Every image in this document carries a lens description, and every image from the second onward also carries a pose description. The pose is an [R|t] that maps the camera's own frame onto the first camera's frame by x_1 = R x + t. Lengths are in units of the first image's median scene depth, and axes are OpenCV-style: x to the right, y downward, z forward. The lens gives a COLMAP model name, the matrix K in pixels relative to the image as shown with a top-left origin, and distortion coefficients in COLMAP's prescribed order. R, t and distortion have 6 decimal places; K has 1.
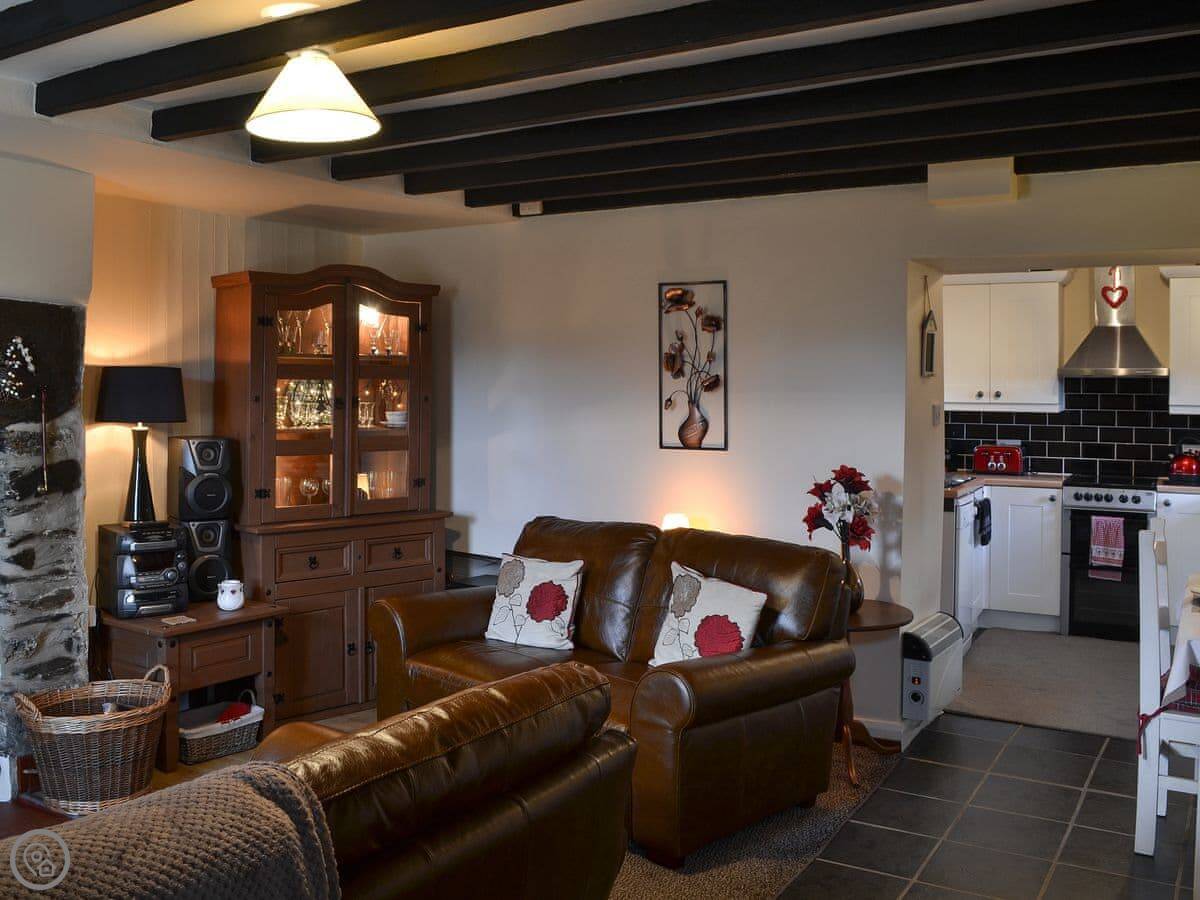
lens RADIAL K [[1169.9, 0, 599.7], [0, 1169.9, 379.2], [0, 0, 1]] dist [-0.001361, -0.002574]
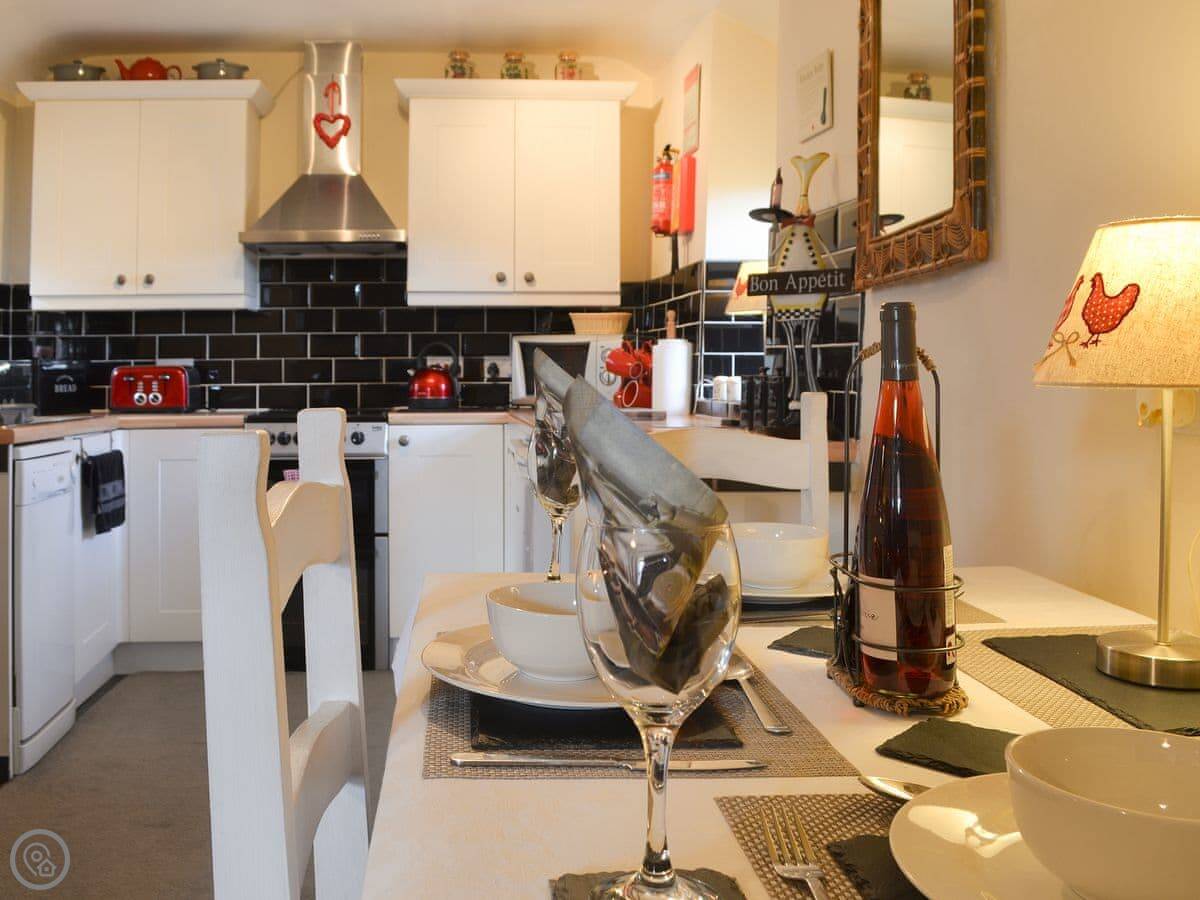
lens RADIAL K [[1169.9, 0, 599.7], [0, 1169.9, 379.2], [0, 0, 1]] dist [-0.001361, -0.002574]
pose [[0.820946, -0.010644, 0.570907, 0.185648], [-0.002061, 0.999764, 0.021604, 0.050541], [-0.571002, -0.018913, 0.820731, 0.370579]]
